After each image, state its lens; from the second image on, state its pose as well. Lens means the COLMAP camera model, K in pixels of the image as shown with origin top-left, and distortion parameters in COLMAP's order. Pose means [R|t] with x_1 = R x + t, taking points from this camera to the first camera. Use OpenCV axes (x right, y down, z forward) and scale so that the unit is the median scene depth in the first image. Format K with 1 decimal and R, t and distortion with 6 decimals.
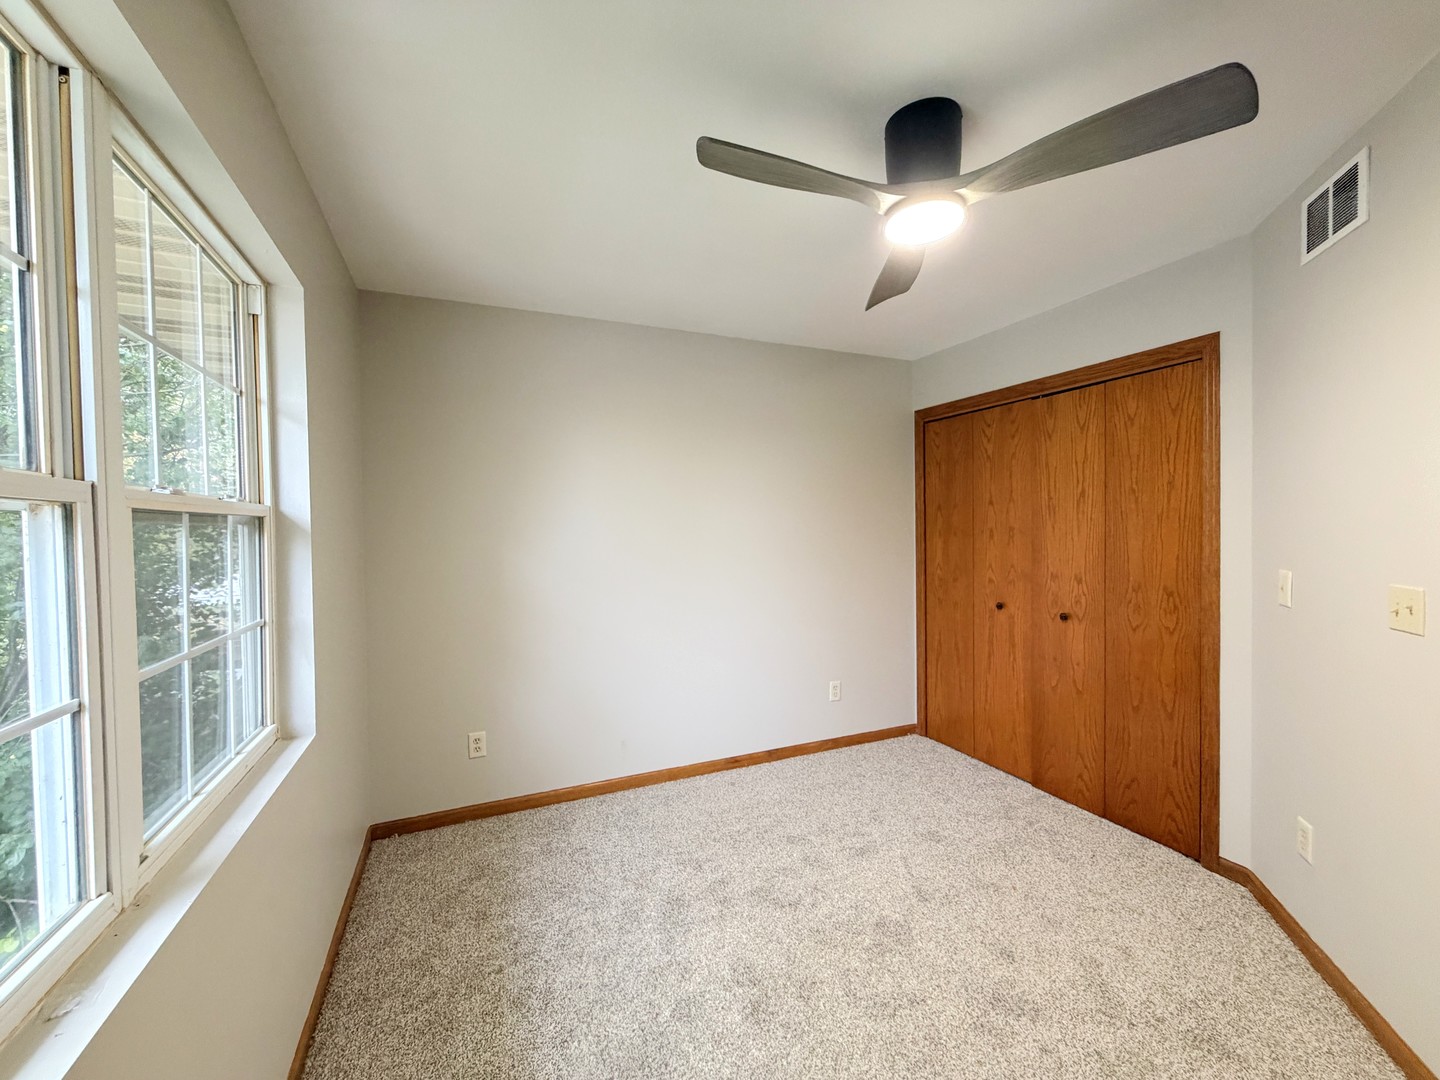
lens RADIAL K [[580.1, 0, 721.4], [0, 580.1, 543.4], [0, 0, 1]] dist [0.001844, 0.000262]
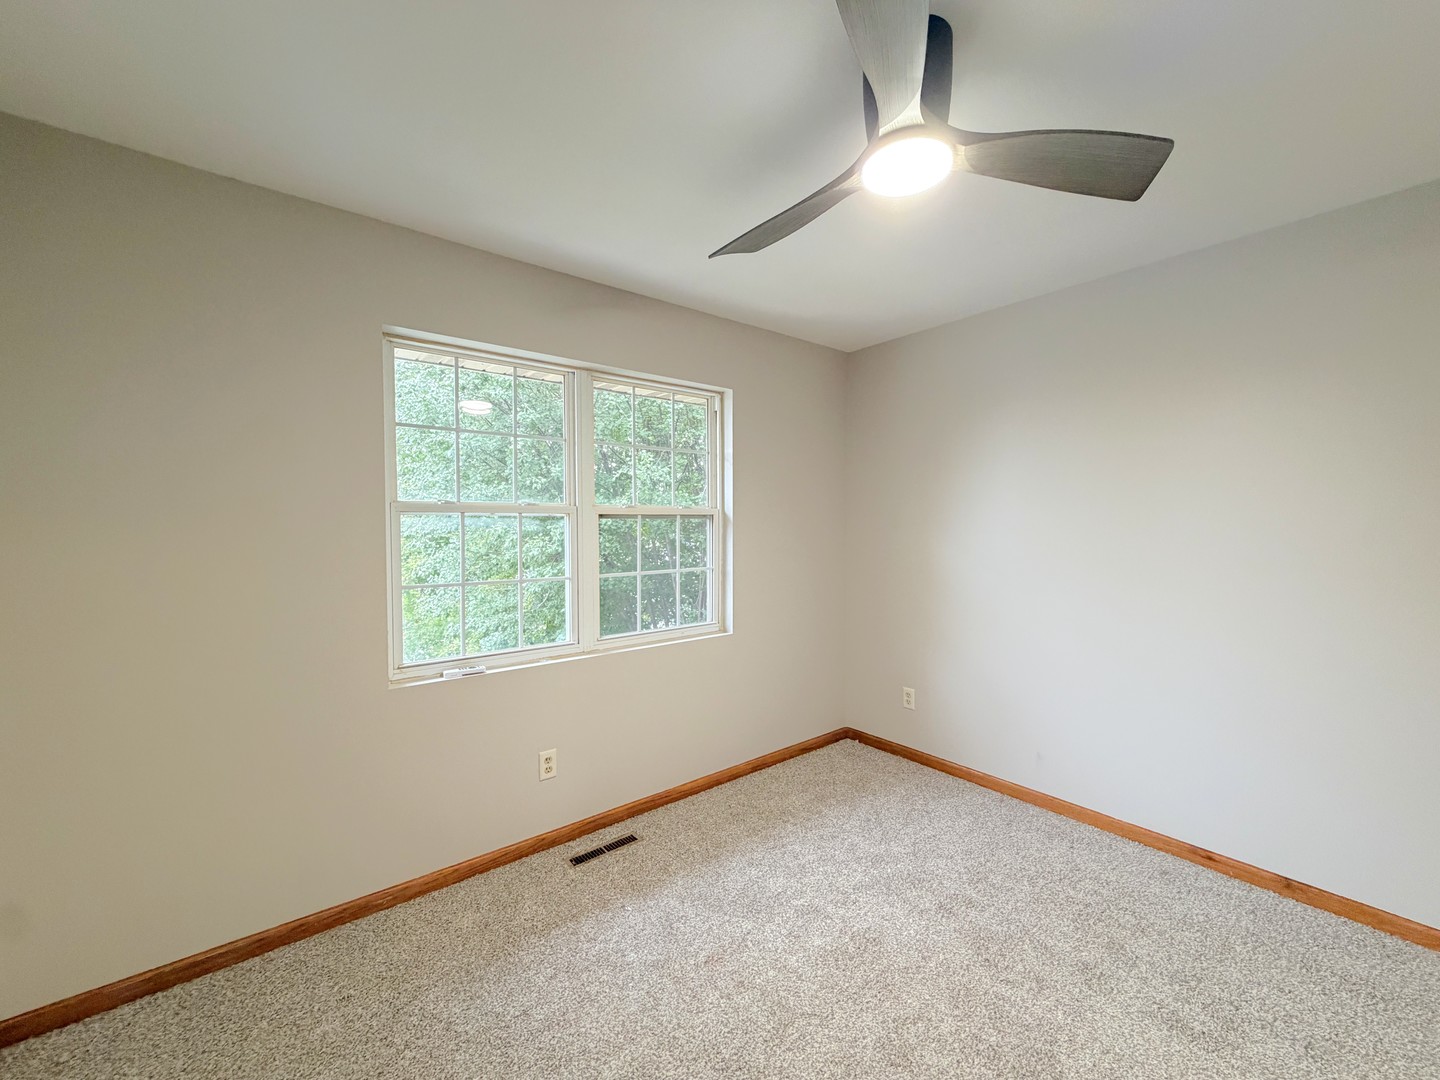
lens RADIAL K [[580.1, 0, 718.4], [0, 580.1, 541.3], [0, 0, 1]] dist [0.001844, 0.000262]
pose [[0.253487, 0.040209, -0.966503, 0.712084], [-0.026336, 0.999052, 0.034656, -0.015936], [0.966980, 0.016669, 0.254305, 0.331151]]
